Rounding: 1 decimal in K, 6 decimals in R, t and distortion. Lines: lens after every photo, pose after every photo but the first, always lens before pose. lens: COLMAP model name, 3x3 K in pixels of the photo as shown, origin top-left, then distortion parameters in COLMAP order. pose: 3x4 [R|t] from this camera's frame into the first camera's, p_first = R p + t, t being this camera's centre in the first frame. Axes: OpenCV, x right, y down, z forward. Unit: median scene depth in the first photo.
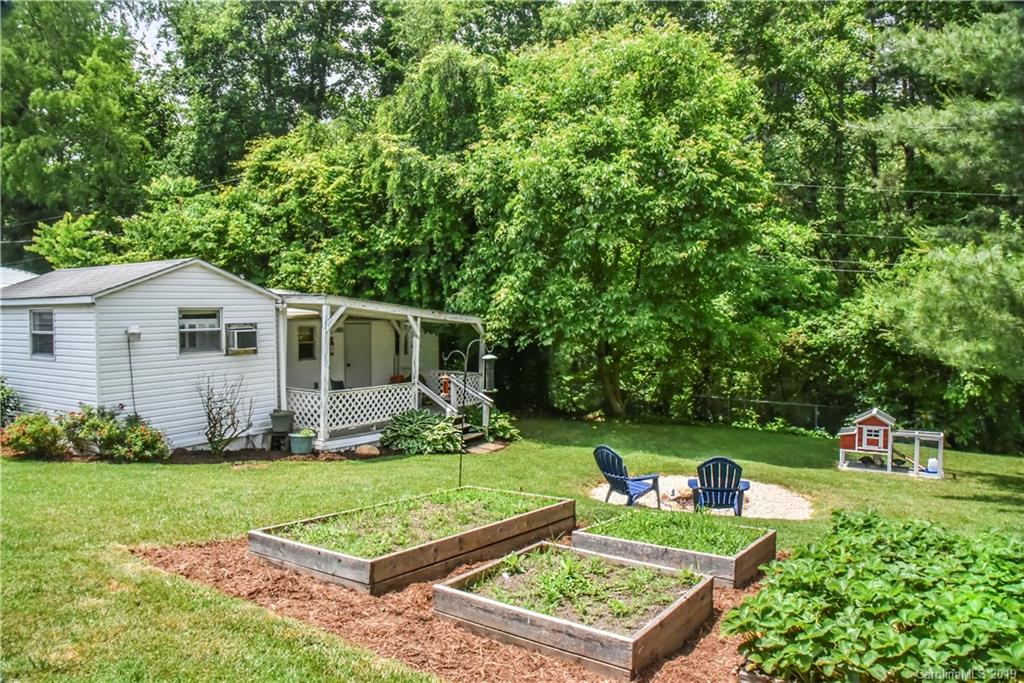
lens RADIAL K [[731.8, 0, 510.4], [0, 731.8, 342.6], [0, 0, 1]] dist [-0.012633, -0.002271]
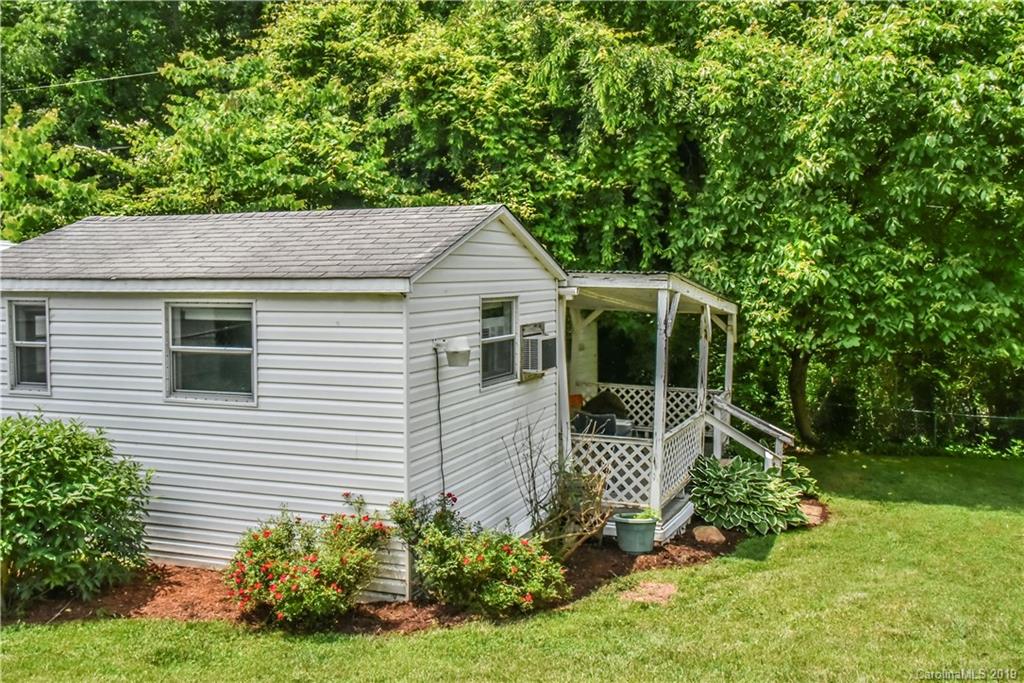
lens RADIAL K [[944.6, 0, 514.0], [0, 944.6, 338.5], [0, 0, 1]] dist [0.048711, 0.000000]
pose [[0.971057, -0.013209, 0.238483, -0.518205], [0.008561, 0.999753, 0.020516, -0.028243], [-0.238695, -0.017880, 0.970930, 0.287259]]
